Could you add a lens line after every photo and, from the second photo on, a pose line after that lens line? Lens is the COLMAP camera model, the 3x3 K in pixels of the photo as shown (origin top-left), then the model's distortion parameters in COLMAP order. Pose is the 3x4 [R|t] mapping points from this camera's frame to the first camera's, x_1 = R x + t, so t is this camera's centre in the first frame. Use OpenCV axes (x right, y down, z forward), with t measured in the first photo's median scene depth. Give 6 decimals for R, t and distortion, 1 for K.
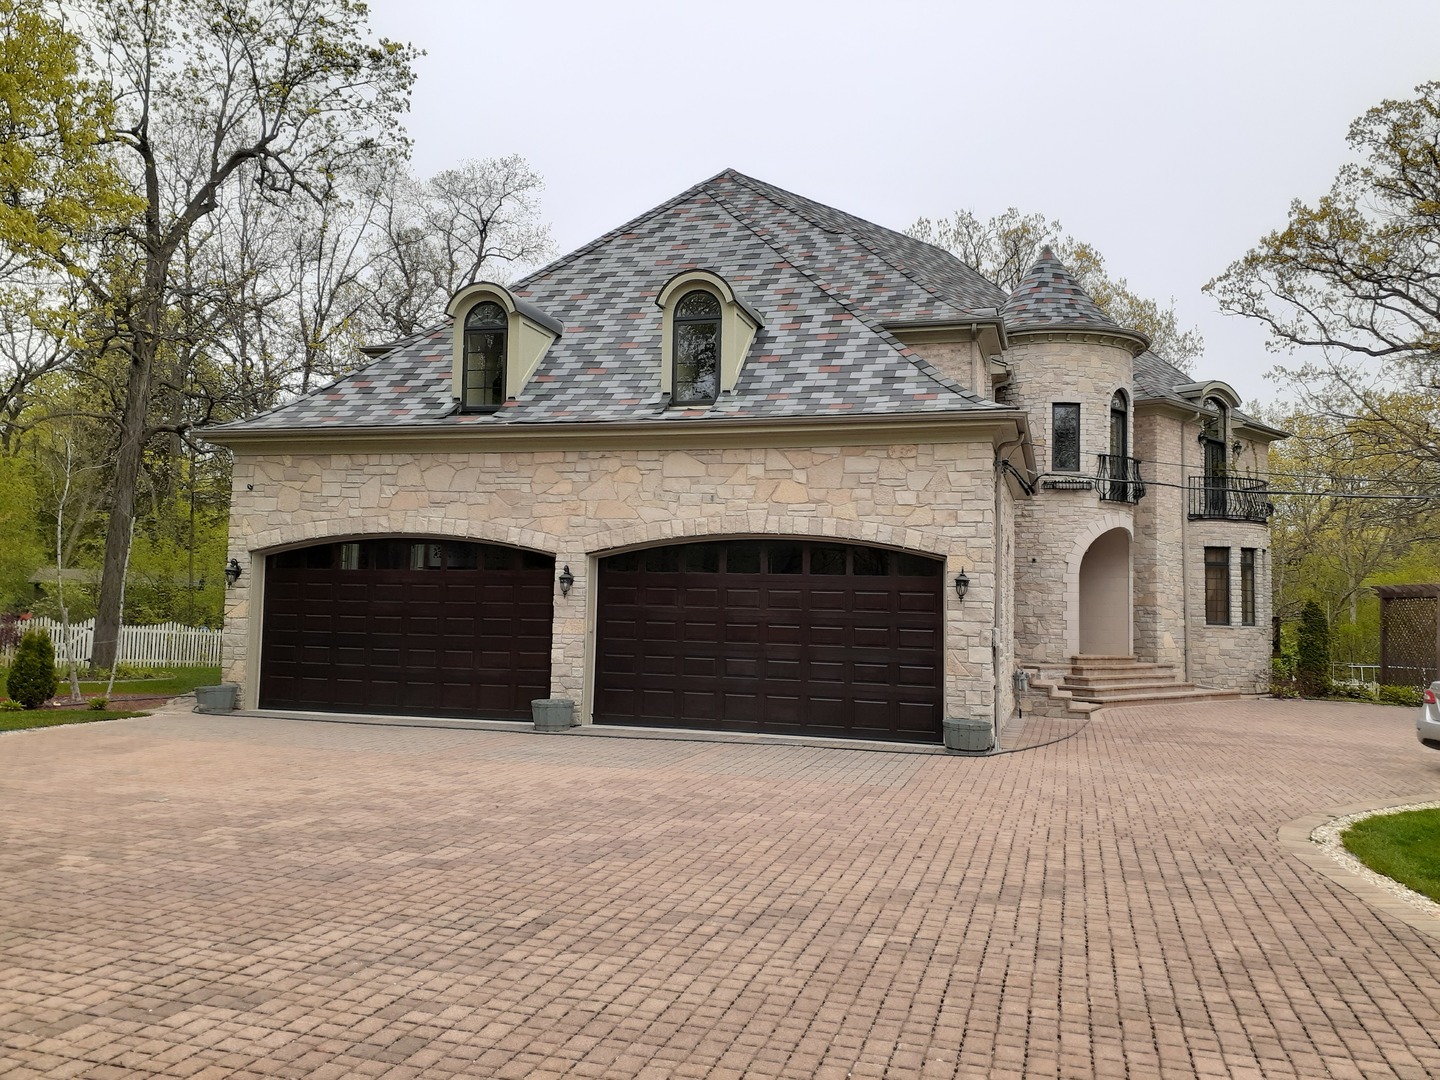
lens RADIAL K [[1151.9, 0, 720.0], [0, 1151.9, 540.0], [0, 0, 1]] dist [0.041205, -0.006980]
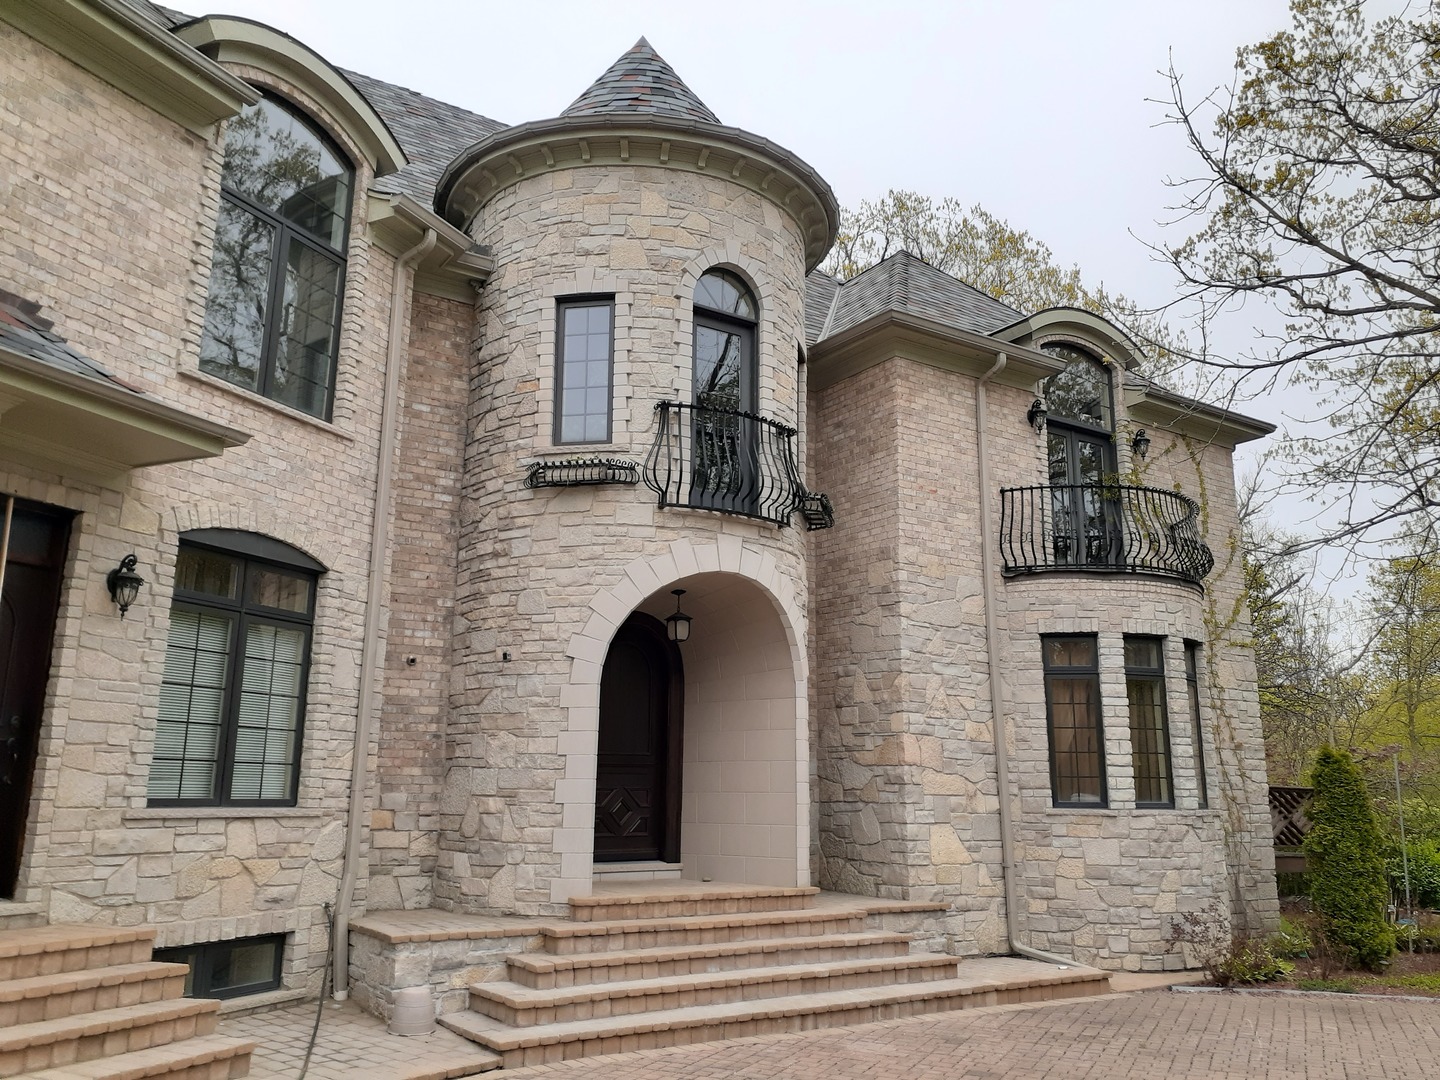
lens RADIAL K [[1151.9, 0, 720.0], [0, 1151.9, 540.0], [0, 0, 1]] dist [0.041205, -0.006980]
pose [[0.987911, -0.048222, -0.147334, 0.364168], [0.024847, 0.987356, -0.156557, 0.038030], [0.153020, 0.151003, 0.976618, 0.529520]]
